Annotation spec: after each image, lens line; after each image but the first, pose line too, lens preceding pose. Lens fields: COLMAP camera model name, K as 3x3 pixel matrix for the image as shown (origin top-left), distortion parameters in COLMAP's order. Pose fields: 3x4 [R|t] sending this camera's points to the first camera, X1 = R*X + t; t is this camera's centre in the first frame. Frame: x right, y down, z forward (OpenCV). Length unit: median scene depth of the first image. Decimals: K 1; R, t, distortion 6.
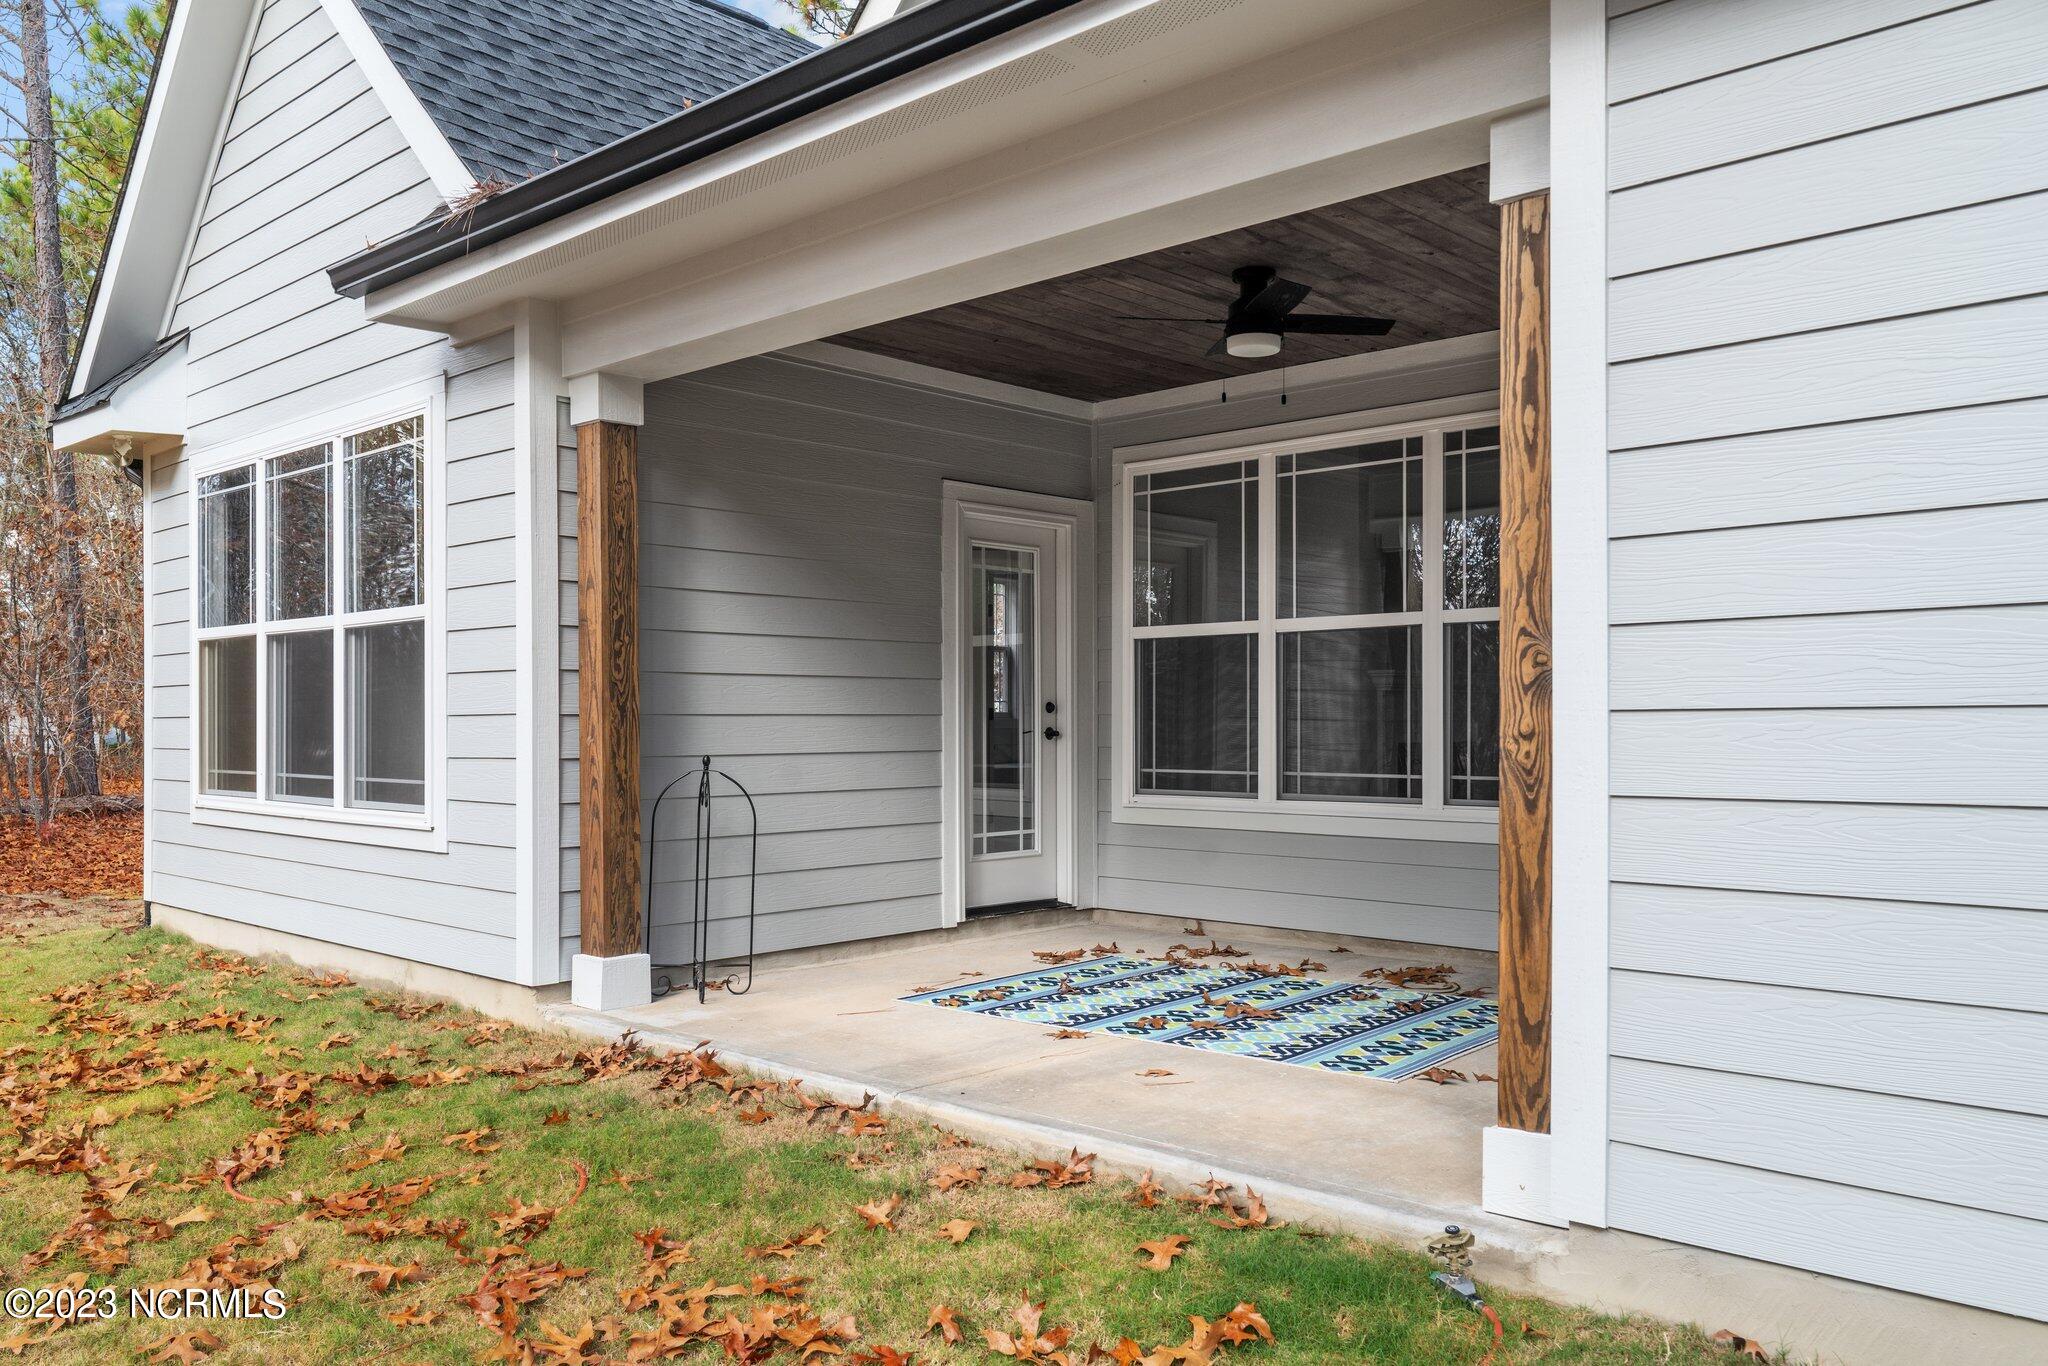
lens RADIAL K [[1546.9, 0, 1022.5], [0, 1546.9, 695.3], [0, 0, 1]] dist [-0.000136, 0.003293]
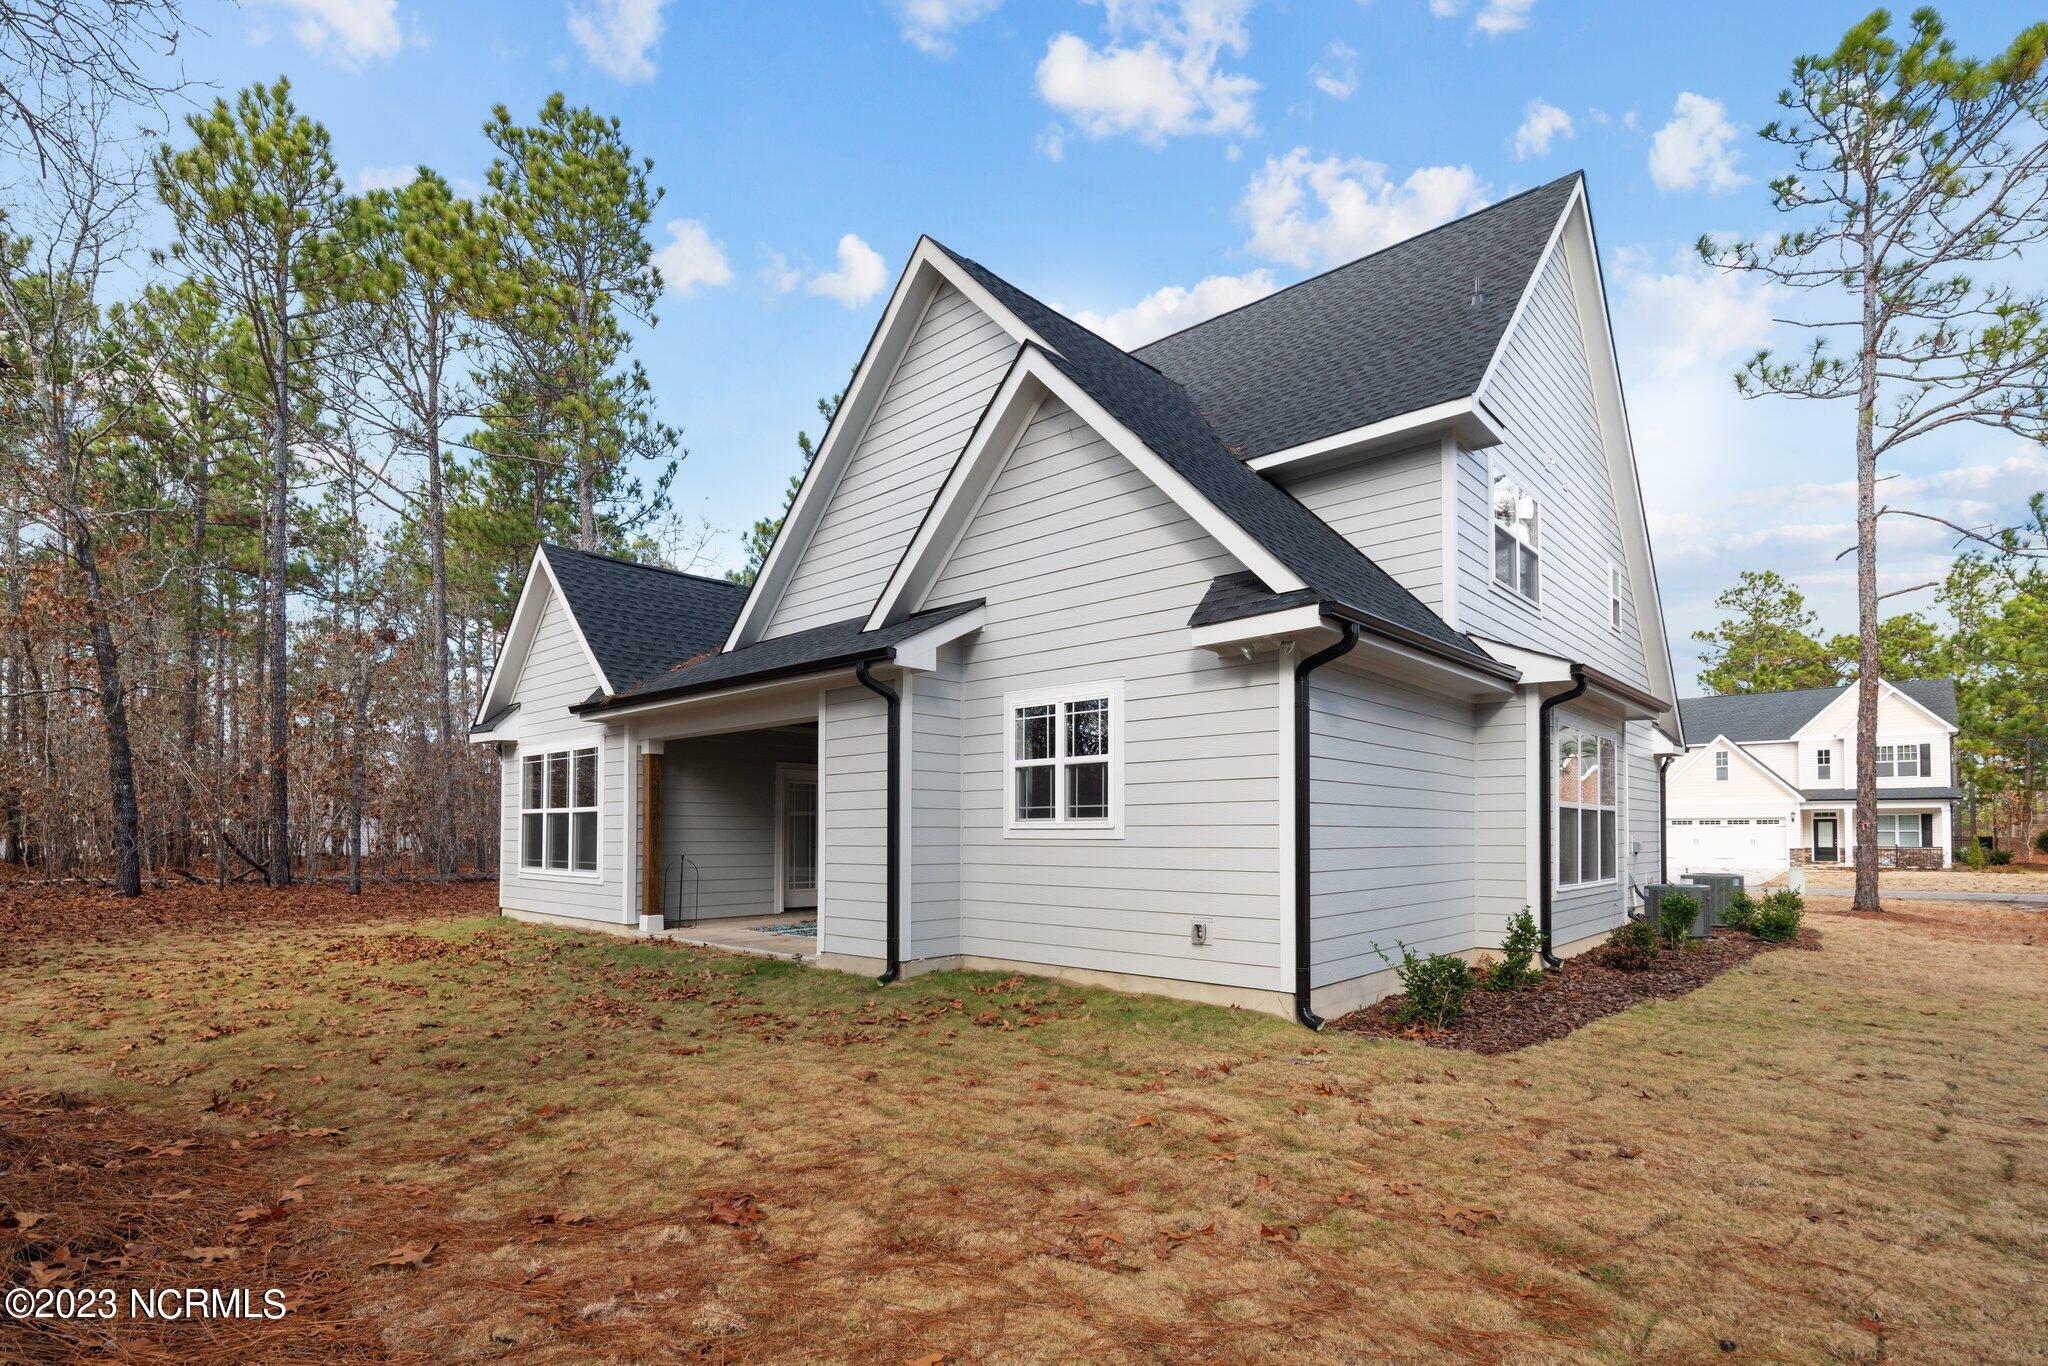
lens RADIAL K [[970.7, 0, 1017.9], [0, 970.7, 690.1], [0, 0, 1]] dist [-0.000562, -0.000206]
pose [[0.999584, -0.026114, 0.012209, 0.426503], [0.027183, 0.994853, -0.097613, -0.072263], [-0.009597, 0.097905, 0.995150, -0.946000]]
